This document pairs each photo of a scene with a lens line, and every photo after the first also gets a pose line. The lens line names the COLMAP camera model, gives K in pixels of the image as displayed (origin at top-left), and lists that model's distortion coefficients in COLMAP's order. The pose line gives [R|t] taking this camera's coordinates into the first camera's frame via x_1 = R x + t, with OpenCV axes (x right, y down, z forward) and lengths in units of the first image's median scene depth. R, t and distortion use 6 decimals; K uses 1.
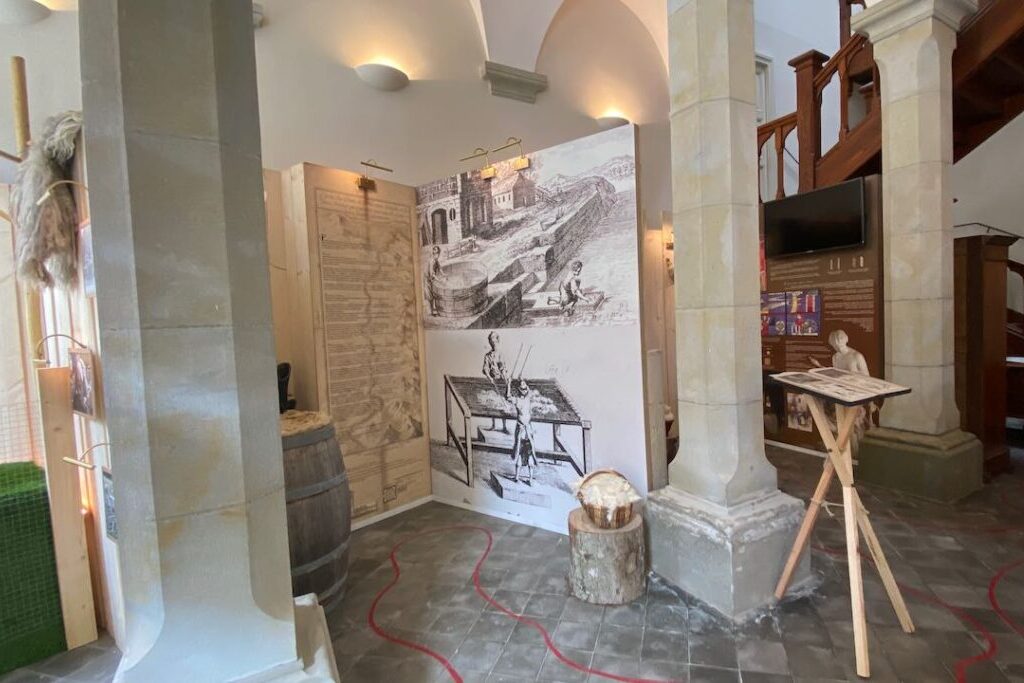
lens RADIAL K [[500.5, 0, 512.0], [0, 500.5, 341.5], [0, 0, 1]] dist [0.052151, -0.036911]
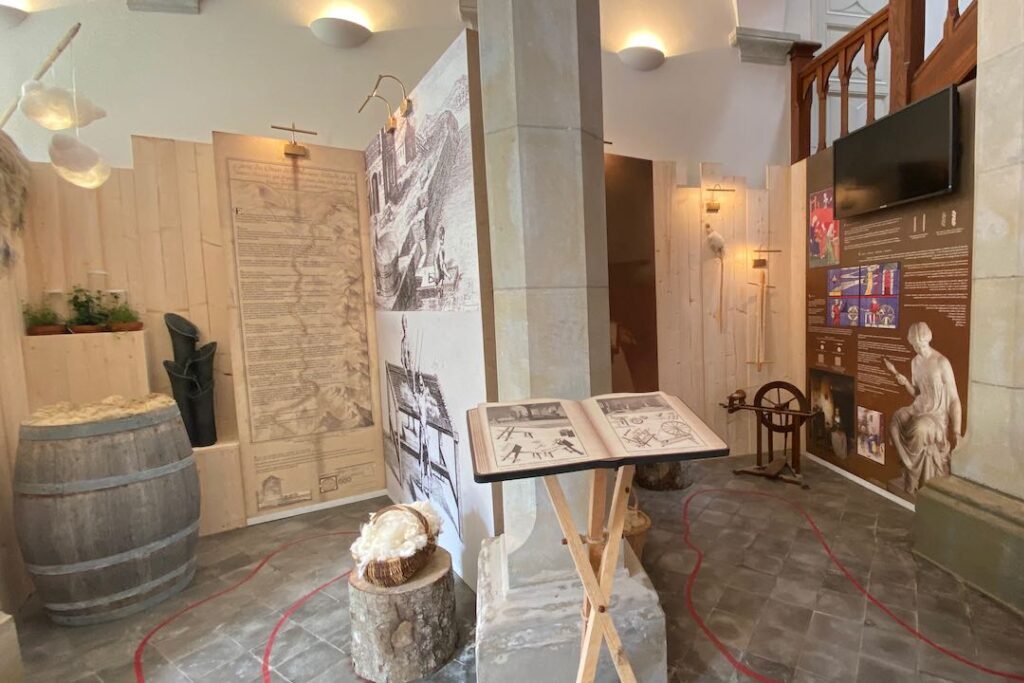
lens RADIAL K [[501.9, 0, 512.0], [0, 501.9, 341.5], [0, 0, 1]] dist [-0.002163, -0.000611]
pose [[0.953556, 0.037662, -0.298851, 0.371395], [-0.023824, 0.998474, 0.049812, -0.019373], [0.300271, -0.040379, 0.952999, 0.230516]]
